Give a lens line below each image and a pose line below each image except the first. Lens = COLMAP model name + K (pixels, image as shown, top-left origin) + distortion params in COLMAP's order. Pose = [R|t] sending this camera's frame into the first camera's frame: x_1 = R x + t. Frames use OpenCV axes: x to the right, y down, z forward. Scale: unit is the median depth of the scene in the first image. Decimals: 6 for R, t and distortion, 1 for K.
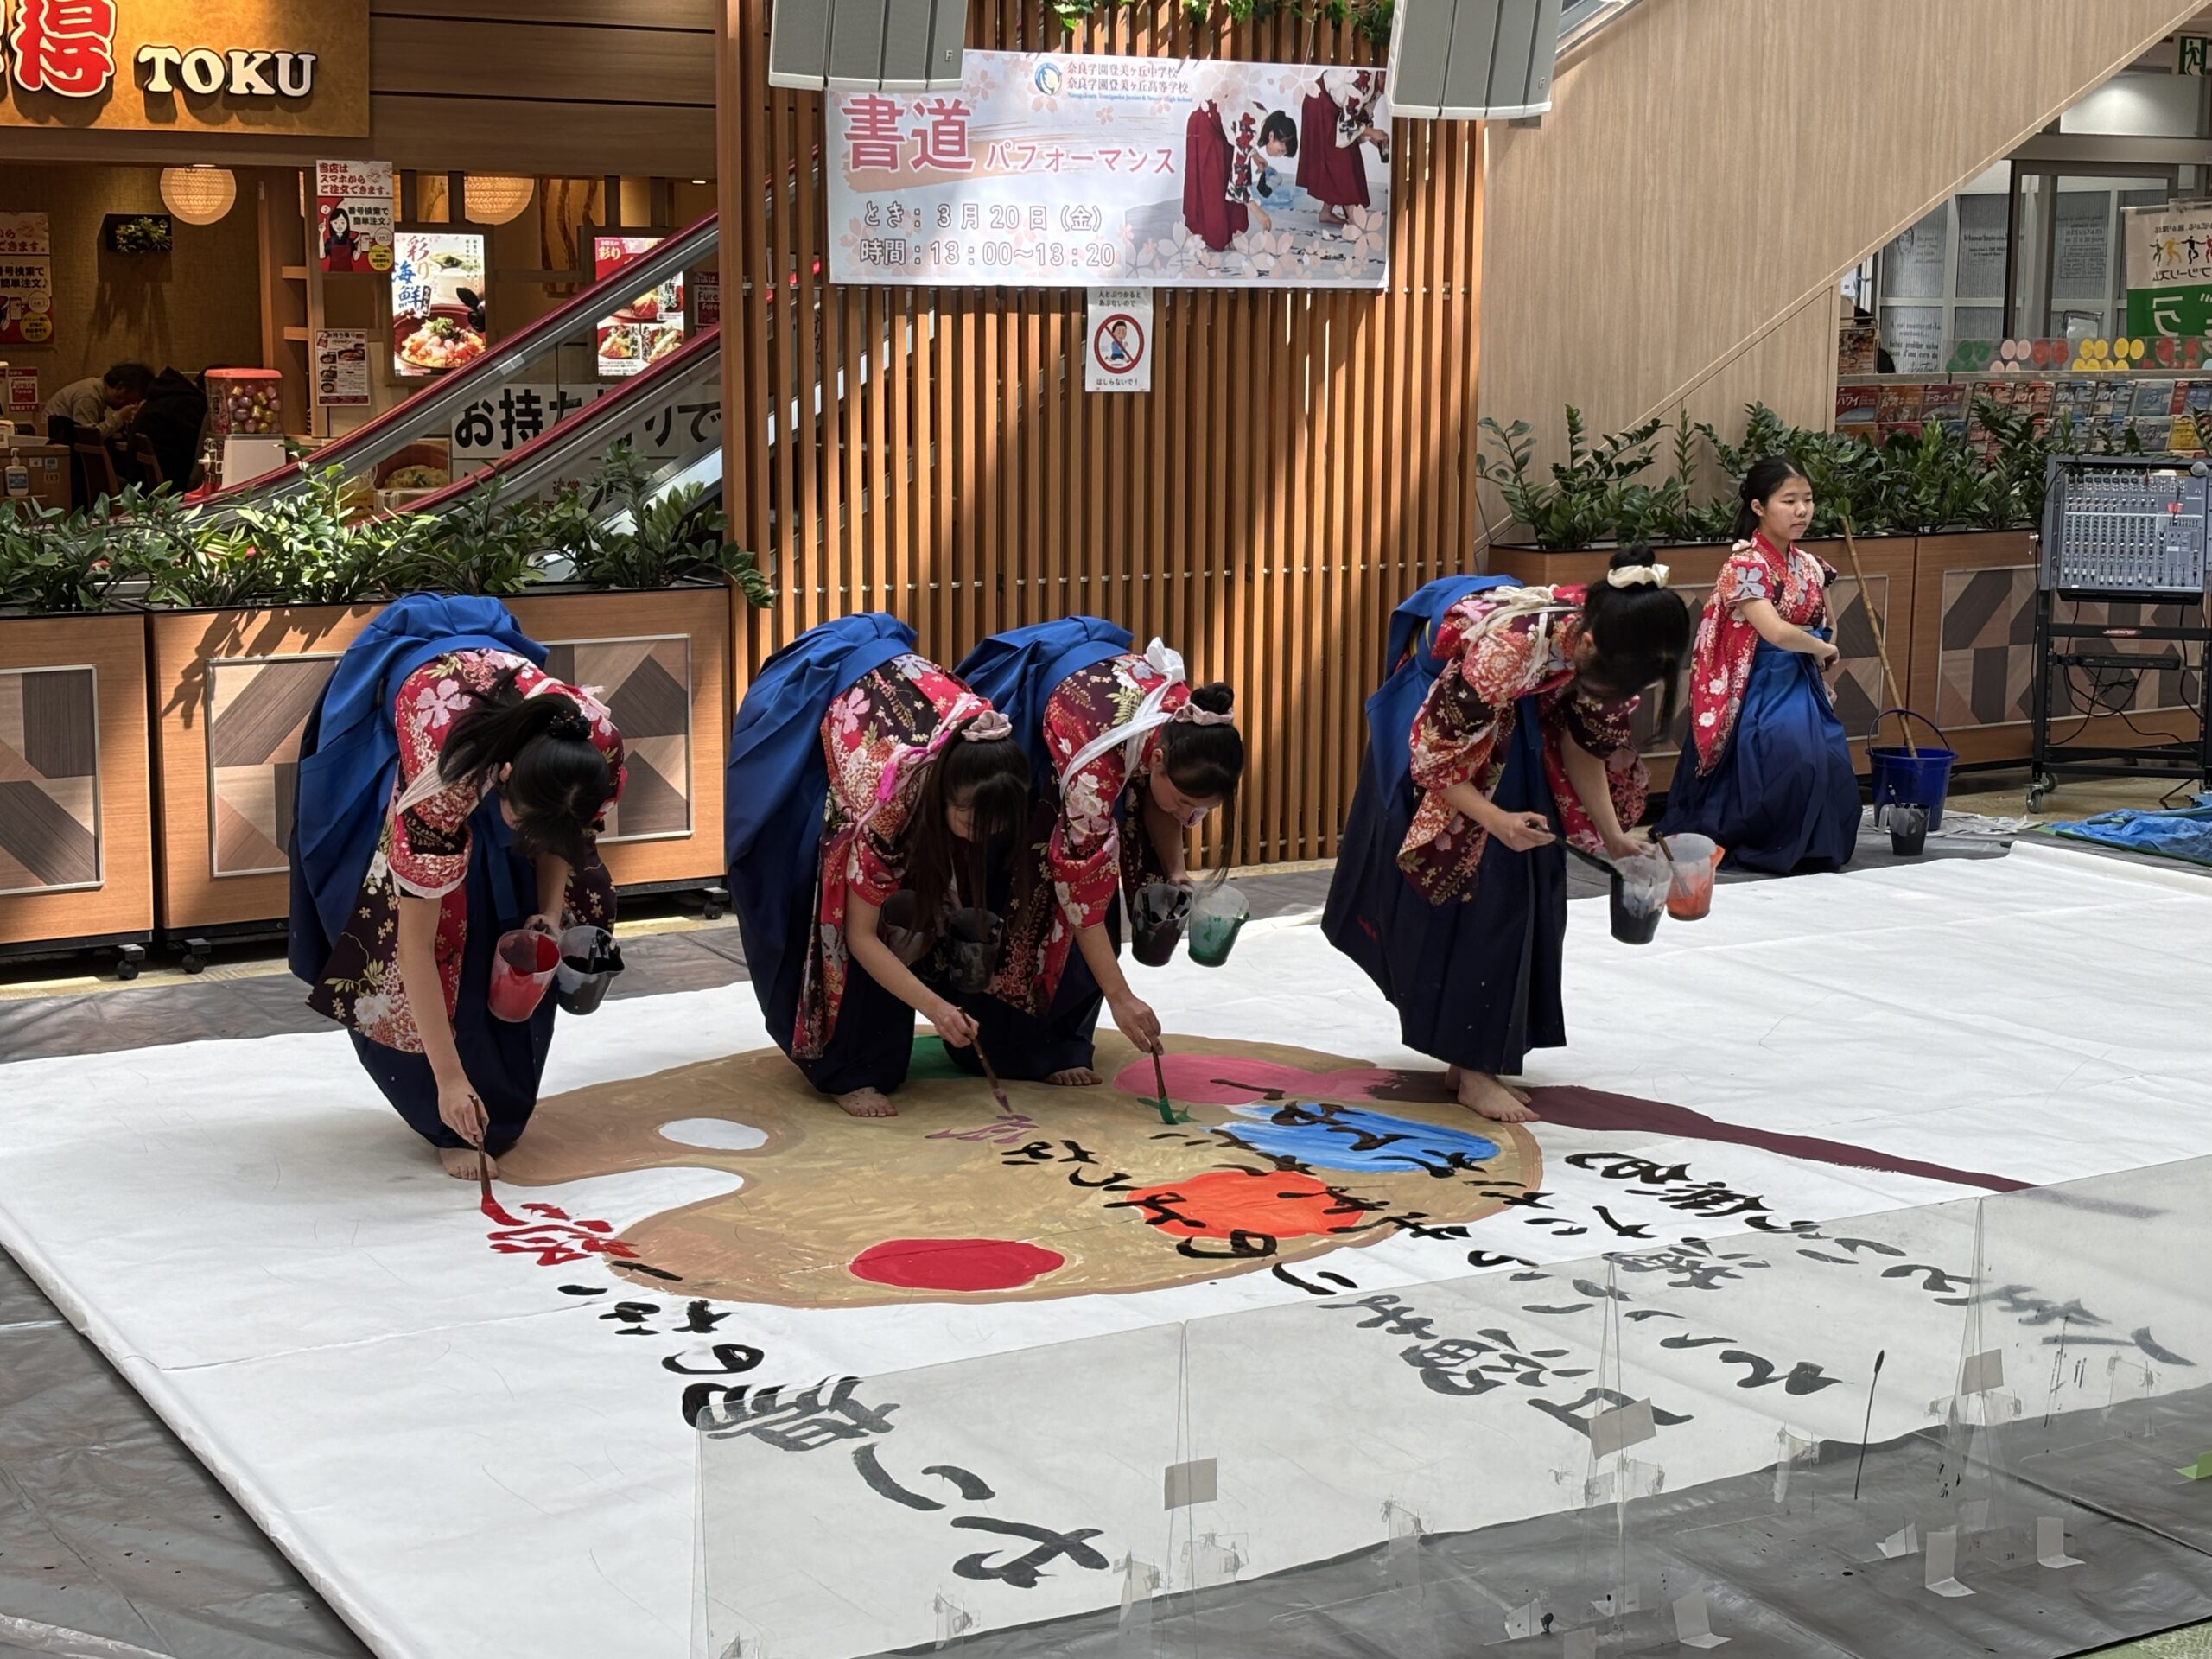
lens RADIAL K [[3602.2, 0, 1111.1], [0, 3602.2, 824.7], [0, 0, 1]] dist [0.251697, 0.000000]
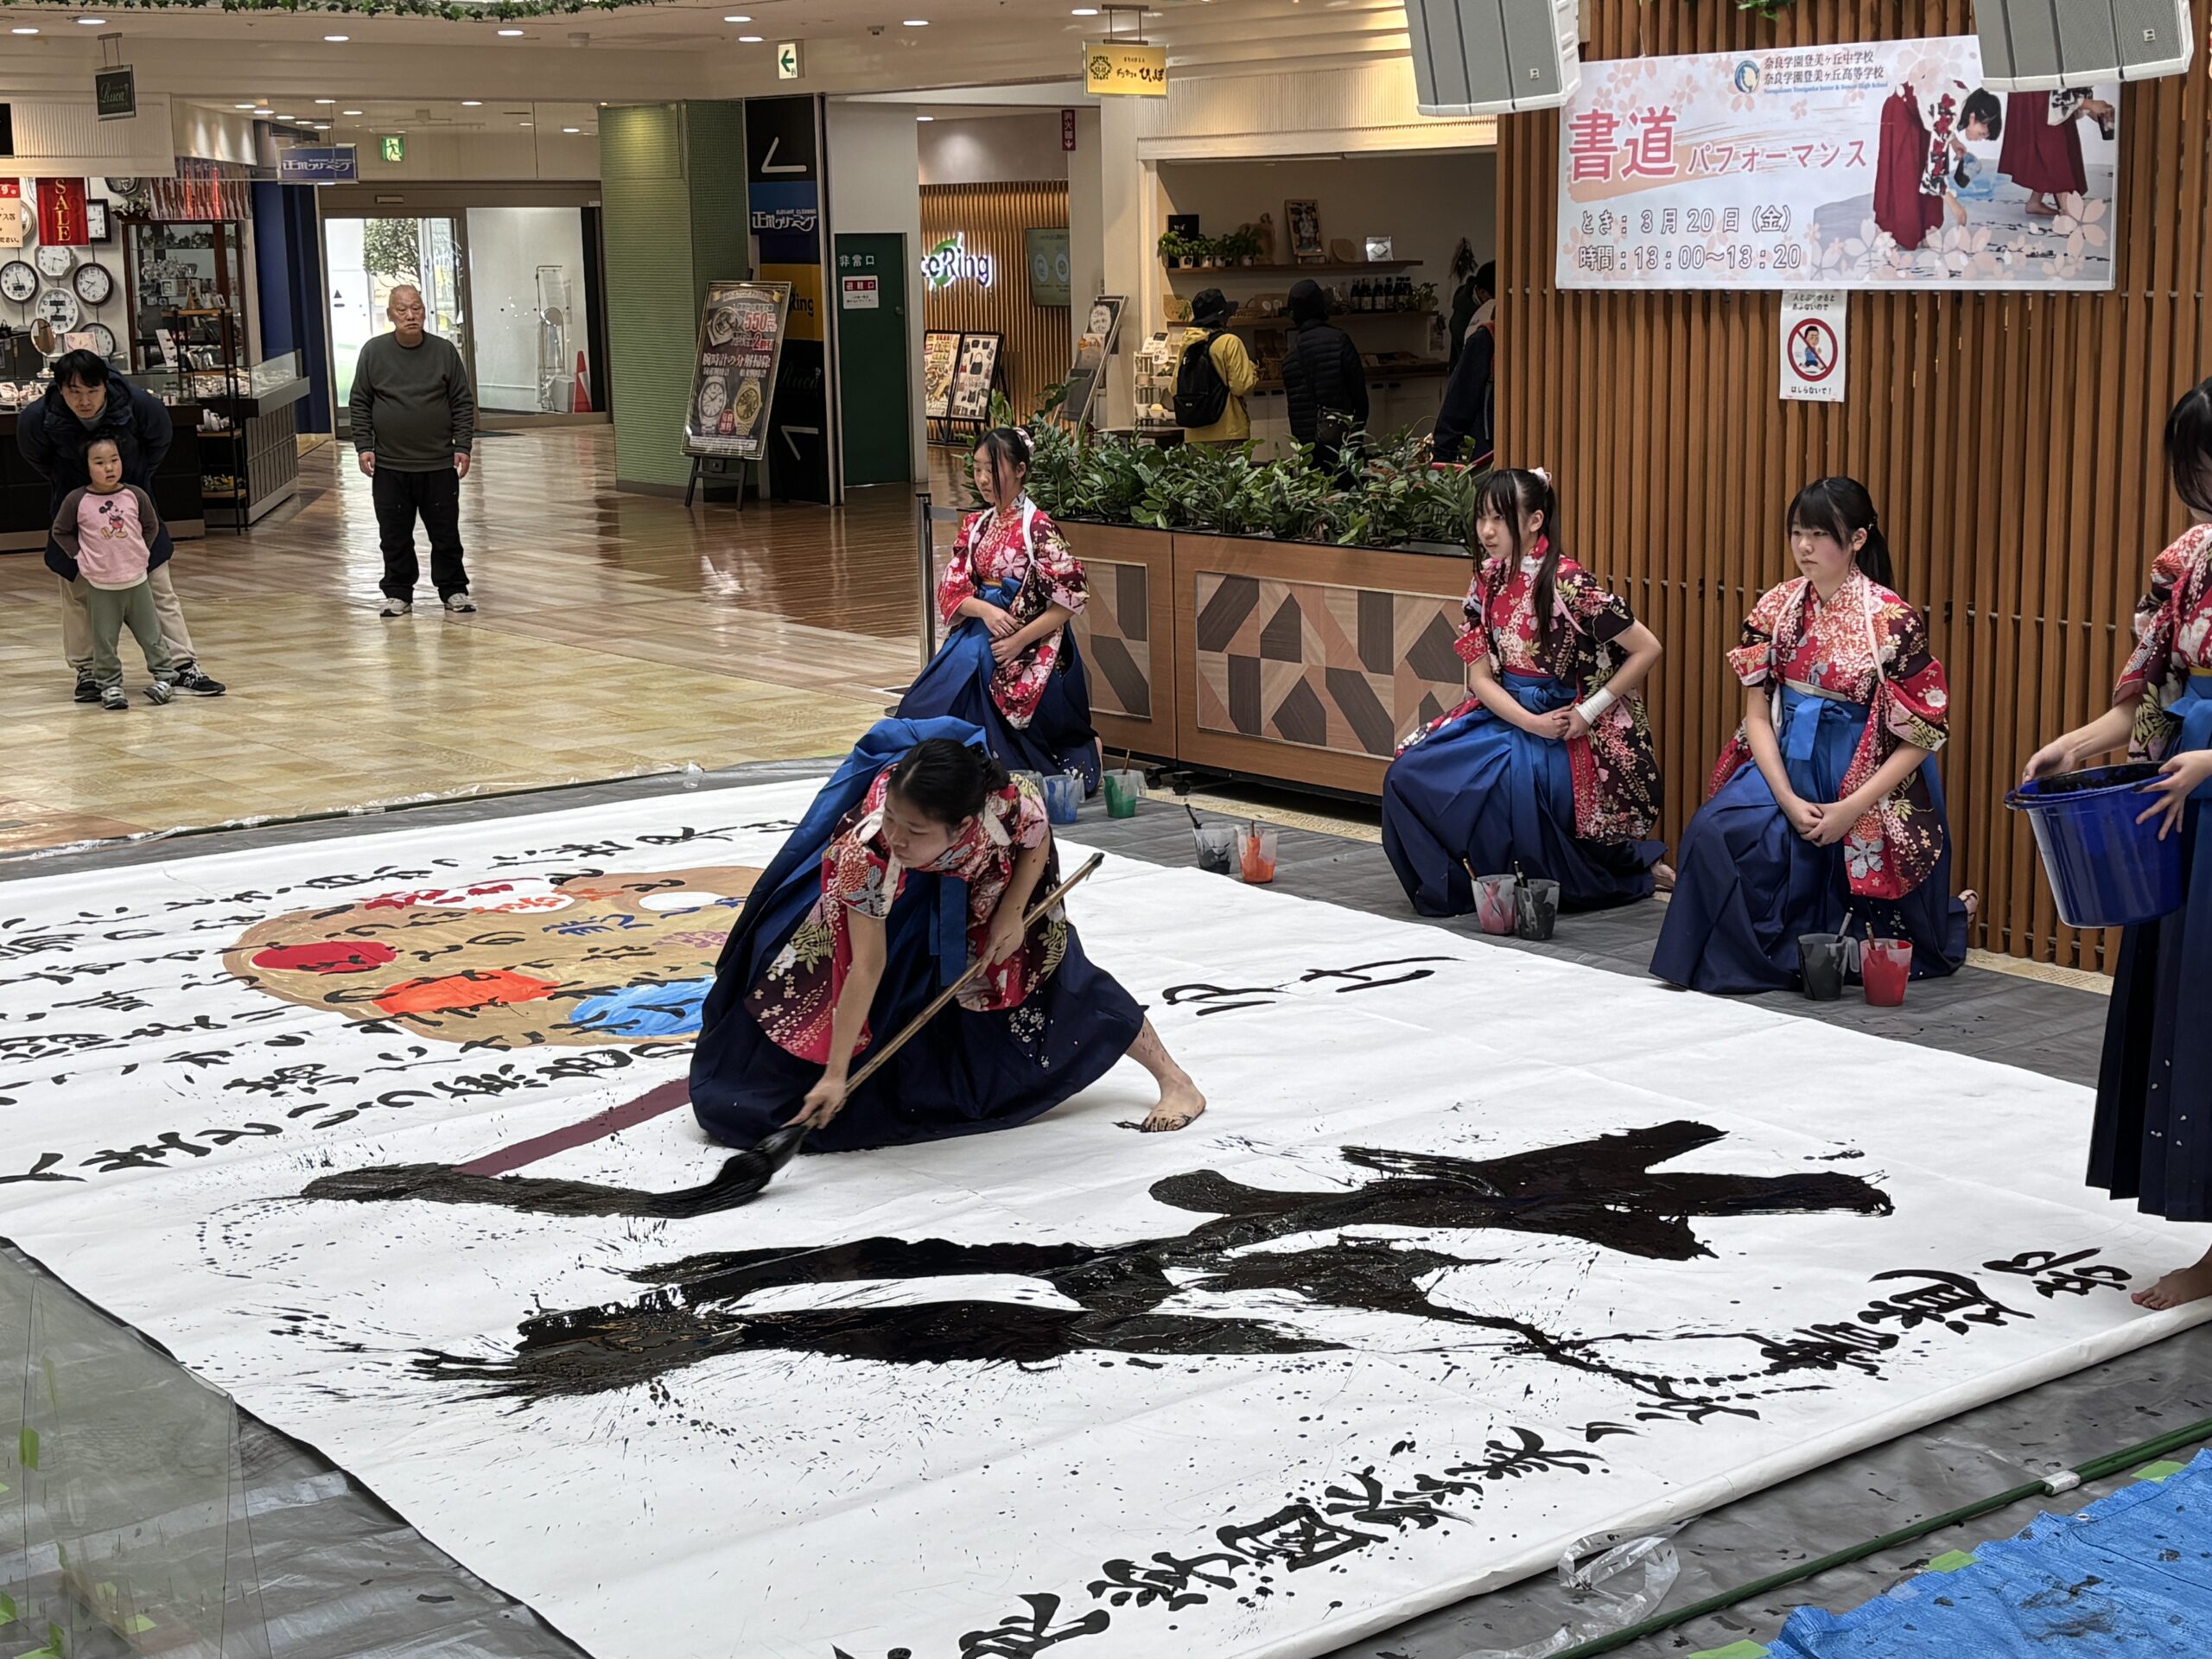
lens RADIAL K [[3217.4, 0, 1108.0], [0, 3217.4, 836.8], [0, 0, 1]] dist [0.082366, 0.000000]
pose [[0.118138, 0.173199, -0.977776, 0.824971], [-0.138070, 0.977971, 0.156552, -0.115275], [0.983351, 0.116507, 0.139449, 0.715775]]
